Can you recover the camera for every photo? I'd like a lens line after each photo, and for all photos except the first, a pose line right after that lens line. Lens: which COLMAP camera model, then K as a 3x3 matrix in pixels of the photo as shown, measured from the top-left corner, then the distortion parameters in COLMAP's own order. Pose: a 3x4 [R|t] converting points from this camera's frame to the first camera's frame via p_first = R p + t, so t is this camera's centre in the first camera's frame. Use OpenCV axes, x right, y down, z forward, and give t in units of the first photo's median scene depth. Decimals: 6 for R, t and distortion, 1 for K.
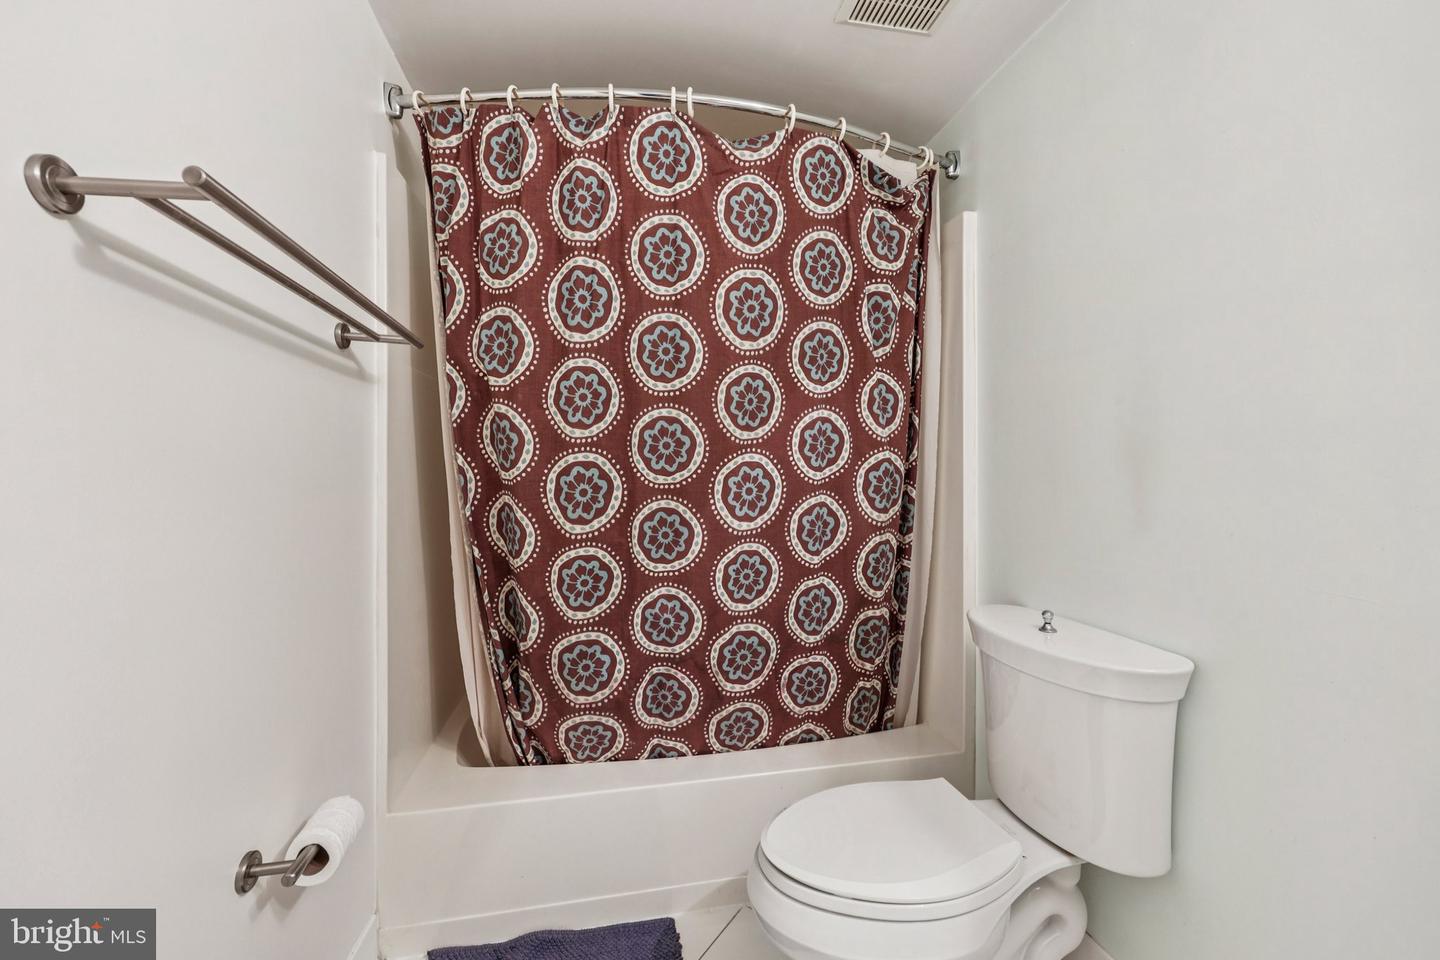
lens RADIAL K [[582.2, 0, 722.1], [0, 582.2, 471.1], [0, 0, 1]] dist [-0.001091, -0.000519]
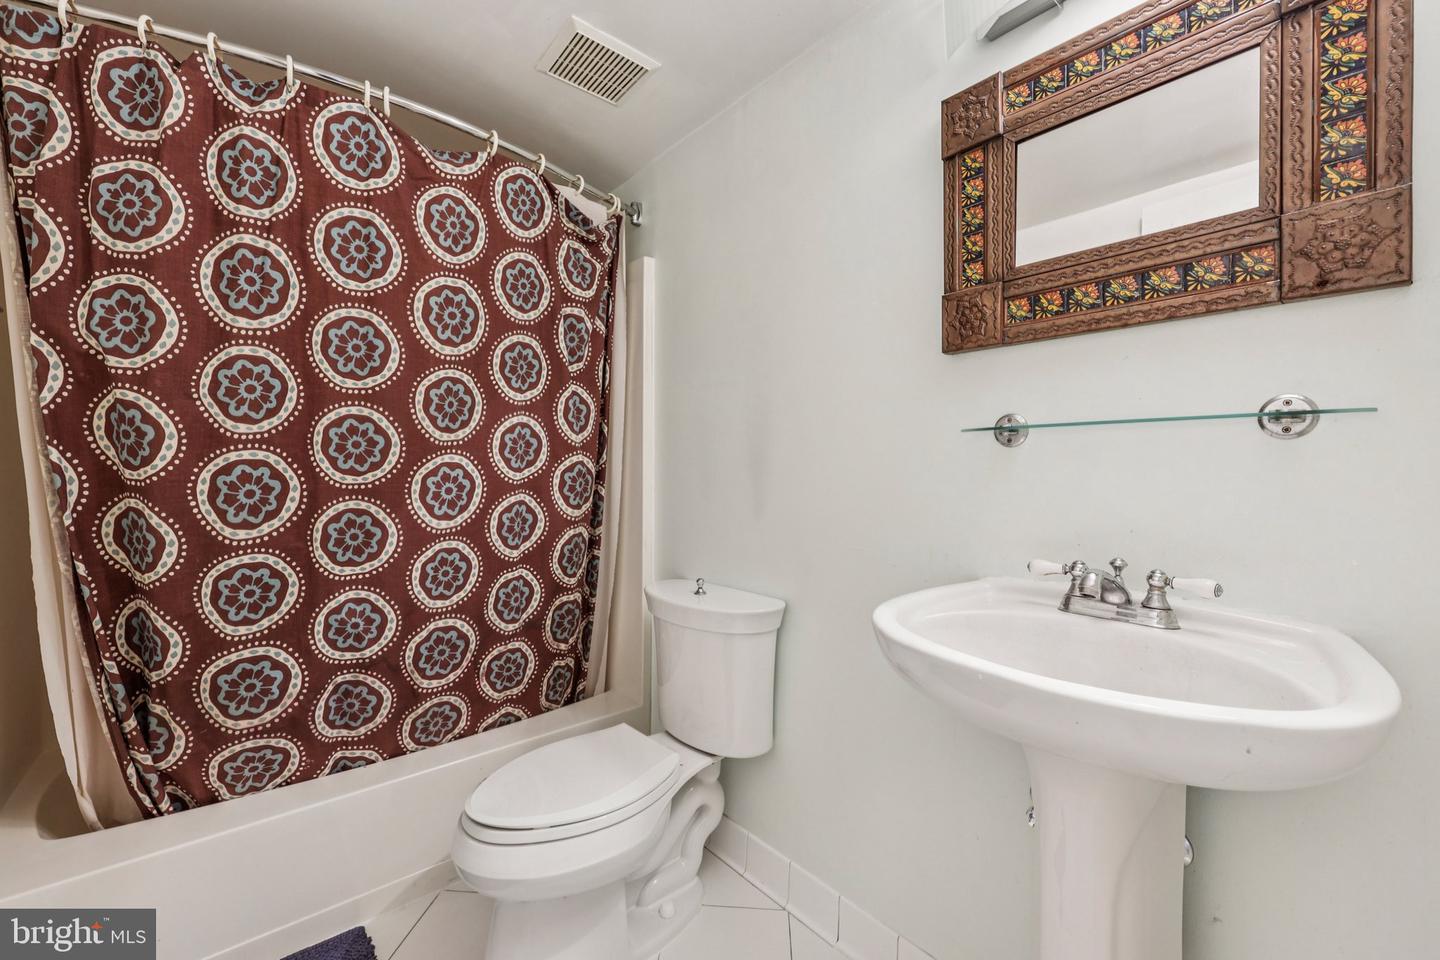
lens RADIAL K [[582.2, 0, 722.1], [0, 582.2, 471.1], [0, 0, 1]] dist [-0.001091, -0.000519]
pose [[0.869582, 0.005670, 0.493756, -0.042564], [-0.002425, 0.999971, -0.007214, 0.005740], [-0.493783, 0.005076, 0.869570, -0.143891]]
